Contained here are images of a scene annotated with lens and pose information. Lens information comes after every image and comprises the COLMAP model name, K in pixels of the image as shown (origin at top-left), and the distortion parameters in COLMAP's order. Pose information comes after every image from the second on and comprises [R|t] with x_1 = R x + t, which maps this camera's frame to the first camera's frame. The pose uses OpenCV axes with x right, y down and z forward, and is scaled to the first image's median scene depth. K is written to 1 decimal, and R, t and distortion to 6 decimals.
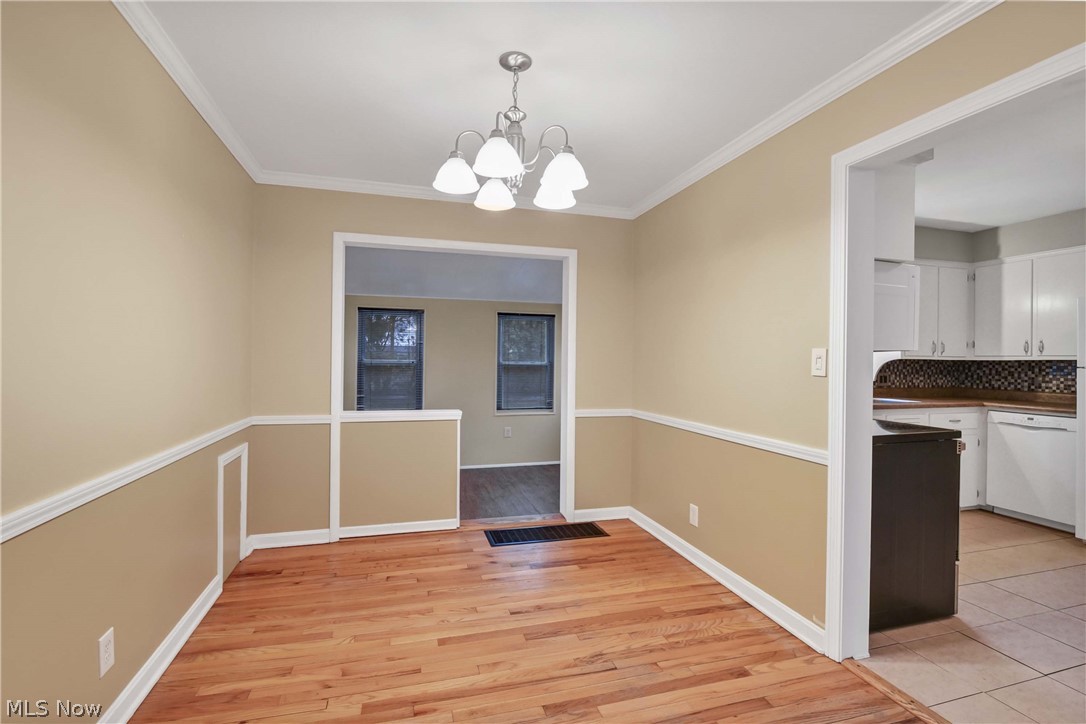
lens RADIAL K [[498.4, 0, 543.0], [0, 498.4, 362.0], [0, 0, 1]] dist [0.001058, -0.005626]
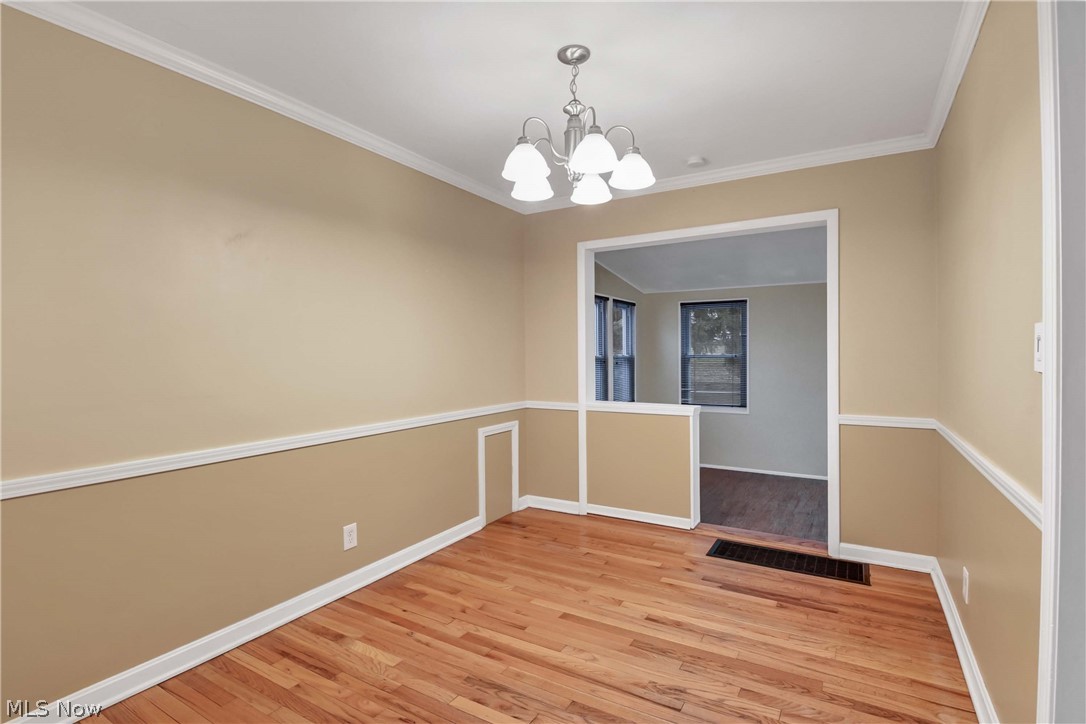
lens RADIAL K [[515.9, 0, 566.2], [0, 515.9, 360.1], [0, 0, 1]] dist [0.012505, -0.018839]
pose [[0.702726, -0.007596, -0.711420, 0.464121], [0.012044, 0.999927, 0.001219, 0.006948], [0.711359, -0.009425, 0.702766, 0.174592]]
